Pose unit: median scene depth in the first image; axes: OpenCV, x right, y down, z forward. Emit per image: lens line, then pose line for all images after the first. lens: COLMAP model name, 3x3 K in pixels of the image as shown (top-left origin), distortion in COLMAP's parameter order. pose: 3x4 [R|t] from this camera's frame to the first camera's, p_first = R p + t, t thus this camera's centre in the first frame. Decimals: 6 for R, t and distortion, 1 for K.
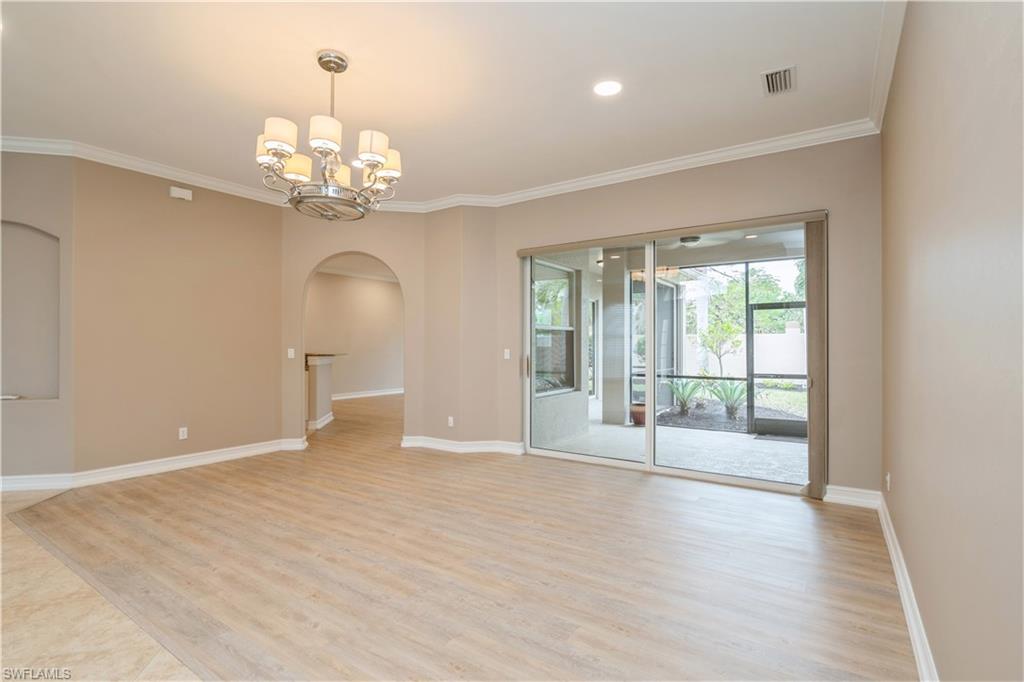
lens RADIAL K [[485.5, 0, 514.2], [0, 485.5, 342.4], [0, 0, 1]] dist [-0.007814, 0.001076]
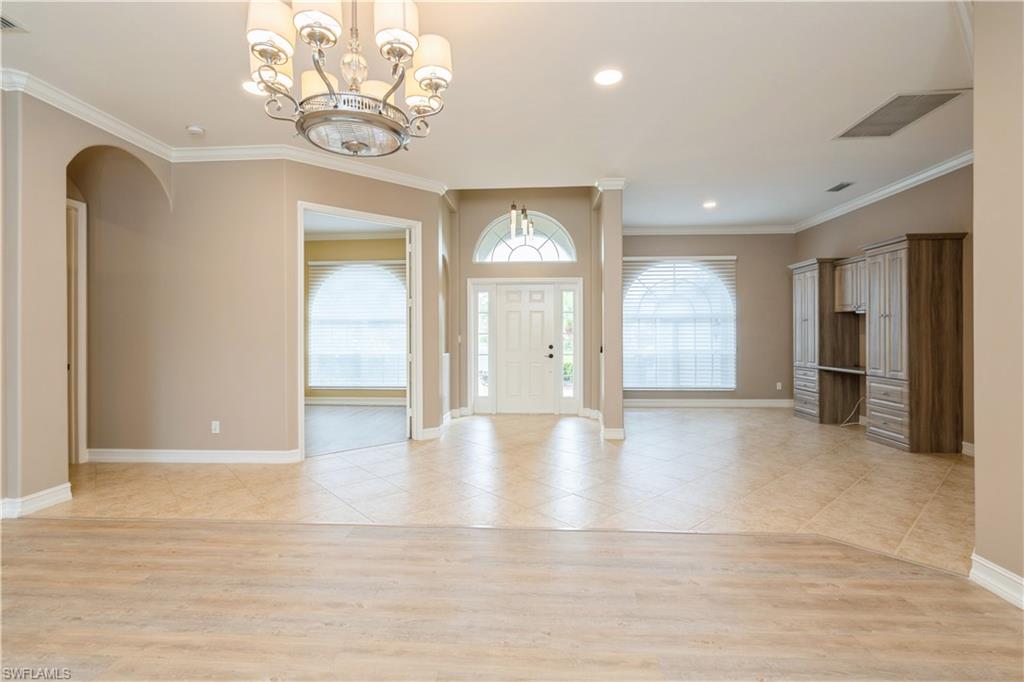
lens RADIAL K [[465.0, 0, 515.7], [0, 465.0, 336.8], [0, 0, 1]] dist [-0.000089, 0.000419]
pose [[-0.862808, 0.005603, -0.505500, -0.194274], [0.008420, 0.999959, -0.003289, 0.013102], [0.505461, -0.007094, -0.862820, 1.397709]]
